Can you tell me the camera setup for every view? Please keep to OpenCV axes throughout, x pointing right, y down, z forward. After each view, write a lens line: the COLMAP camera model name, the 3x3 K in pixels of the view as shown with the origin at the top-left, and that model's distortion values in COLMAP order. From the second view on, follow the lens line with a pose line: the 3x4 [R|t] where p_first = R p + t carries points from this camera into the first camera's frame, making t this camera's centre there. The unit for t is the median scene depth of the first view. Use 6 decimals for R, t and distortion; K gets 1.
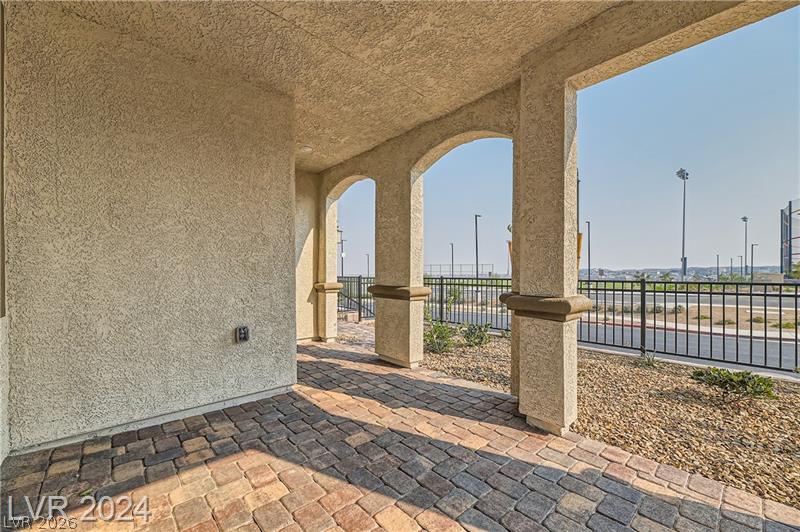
lens RADIAL K [[323.1, 0, 400.7], [0, 323.1, 267.6], [0, 0, 1]] dist [0.011682, 0.000169]
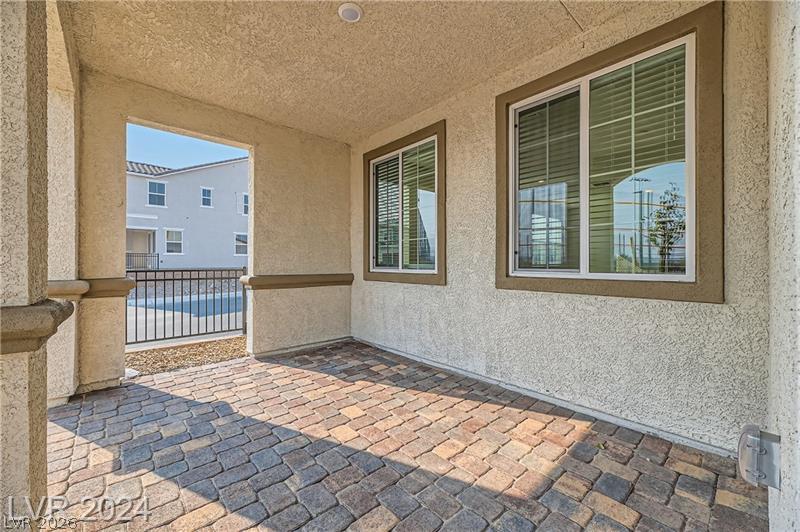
lens RADIAL K [[323.1, 0, 400.7], [0, 323.1, 267.6], [0, 0, 1]] dist [0.011682, 0.000169]
pose [[-0.999902, 0.000413, -0.014022, -0.198799], [0.000401, 1.000000, 0.000877, 0.037267], [0.014023, 0.000871, -0.999901, 1.948122]]
